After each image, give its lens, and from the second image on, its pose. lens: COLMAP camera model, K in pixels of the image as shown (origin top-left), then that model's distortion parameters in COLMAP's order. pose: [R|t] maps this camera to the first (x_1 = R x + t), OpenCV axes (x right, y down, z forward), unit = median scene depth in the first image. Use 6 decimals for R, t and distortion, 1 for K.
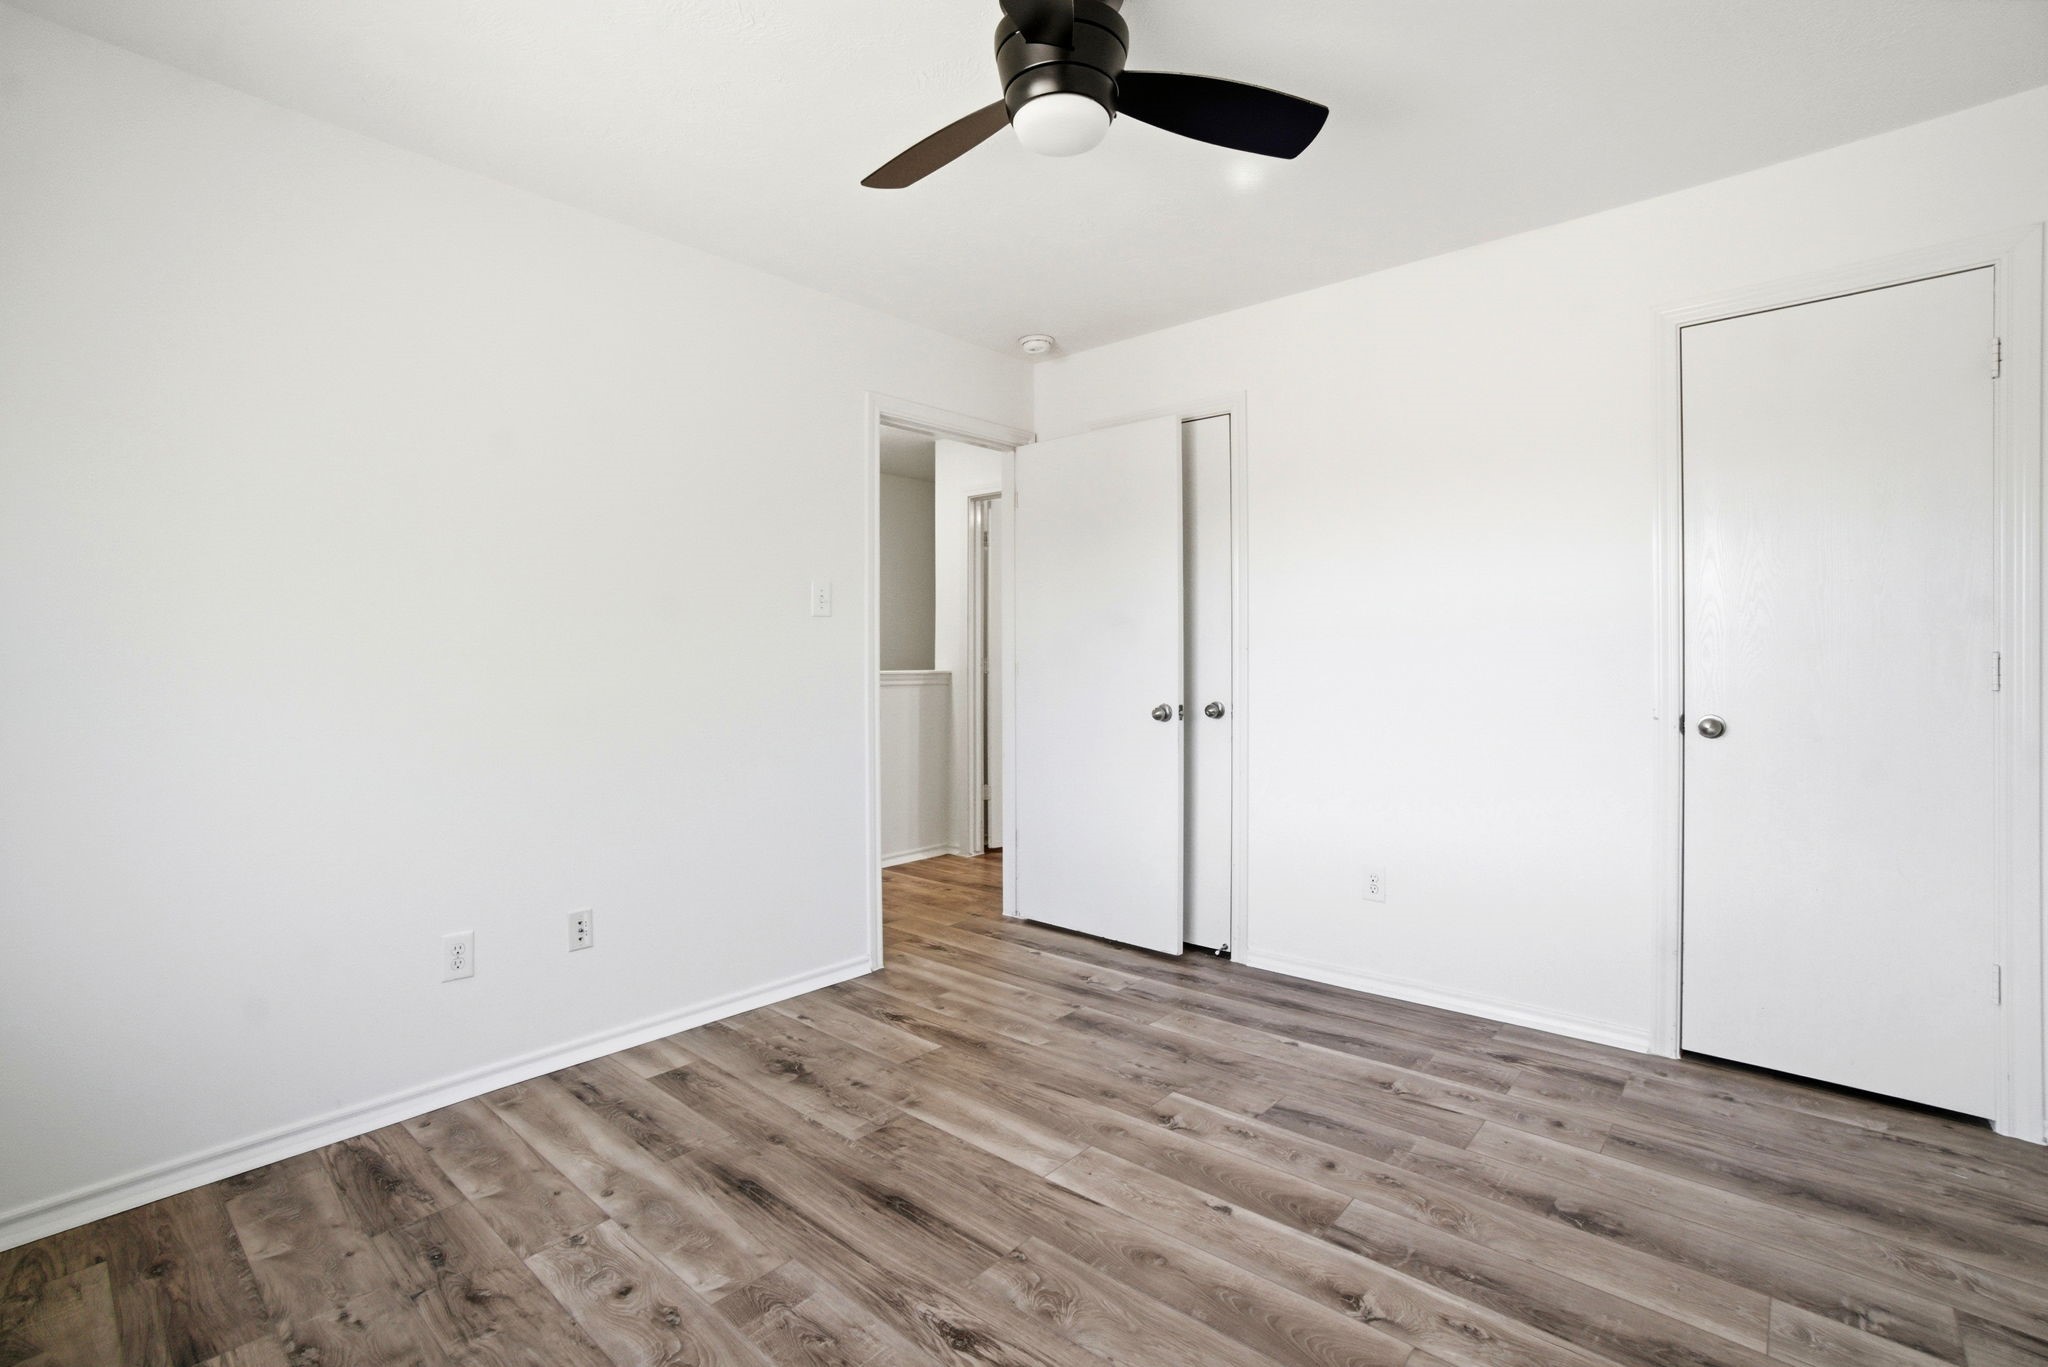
lens RADIAL K [[913.1, 0, 1027.4], [0, 913.1, 676.8], [0, 0, 1]] dist [-0.039549, 0.003191]
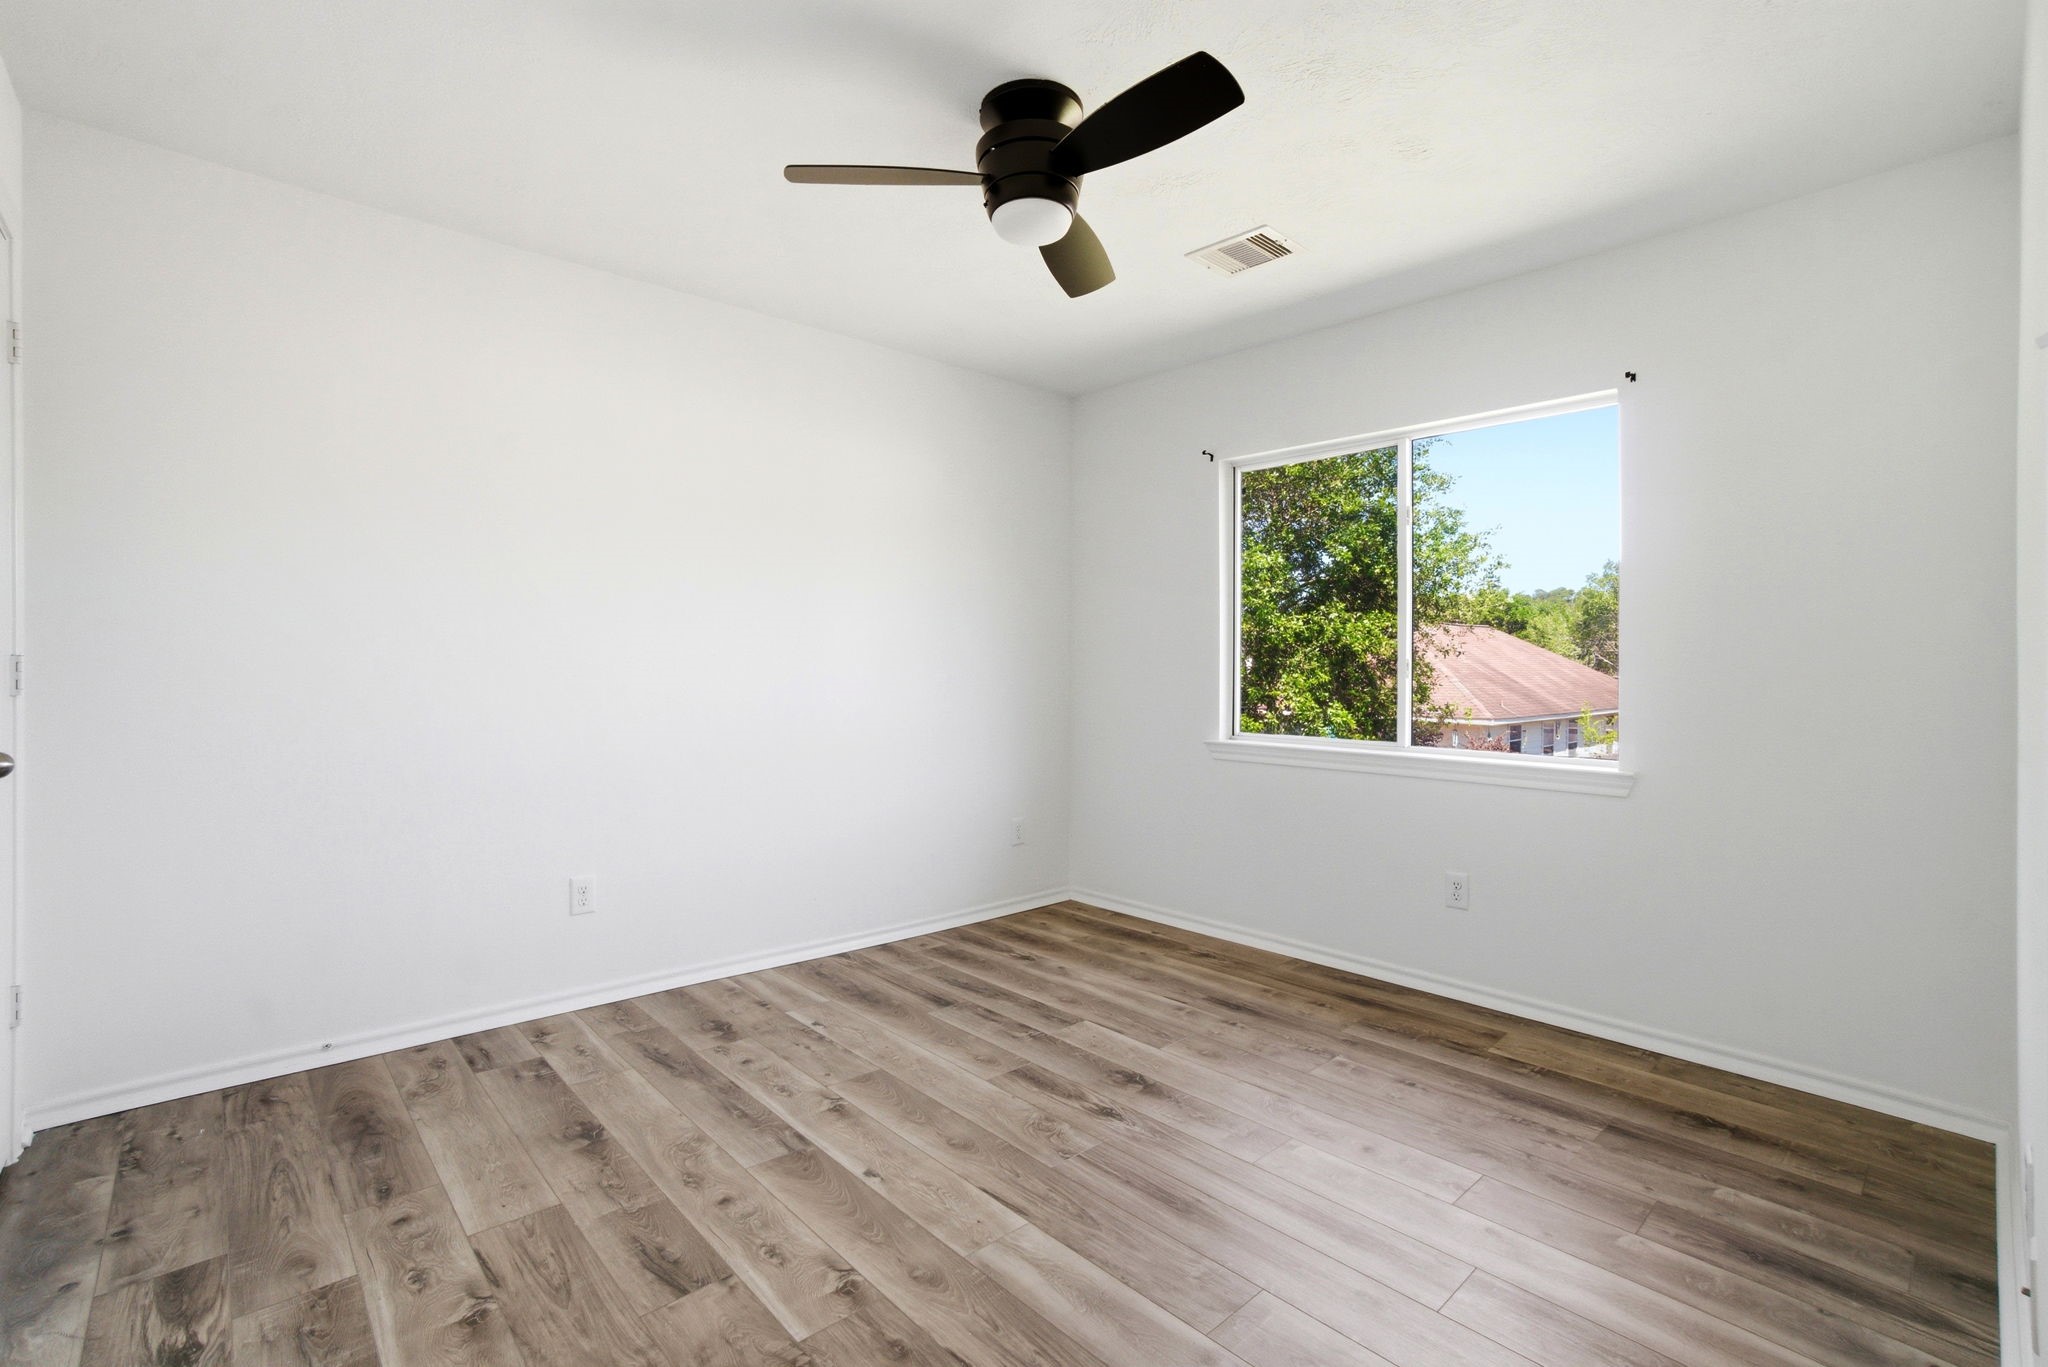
lens RADIAL K [[913.1, 0, 1031.6], [0, 913.1, 669.9], [0, 0, 1]] dist [-0.039549, 0.003191]
pose [[-0.994415, -0.006200, 0.105361, -0.079150], [-0.003353, 0.999625, 0.027173, -0.039613], [-0.105490, 0.026668, -0.994063, 1.926396]]
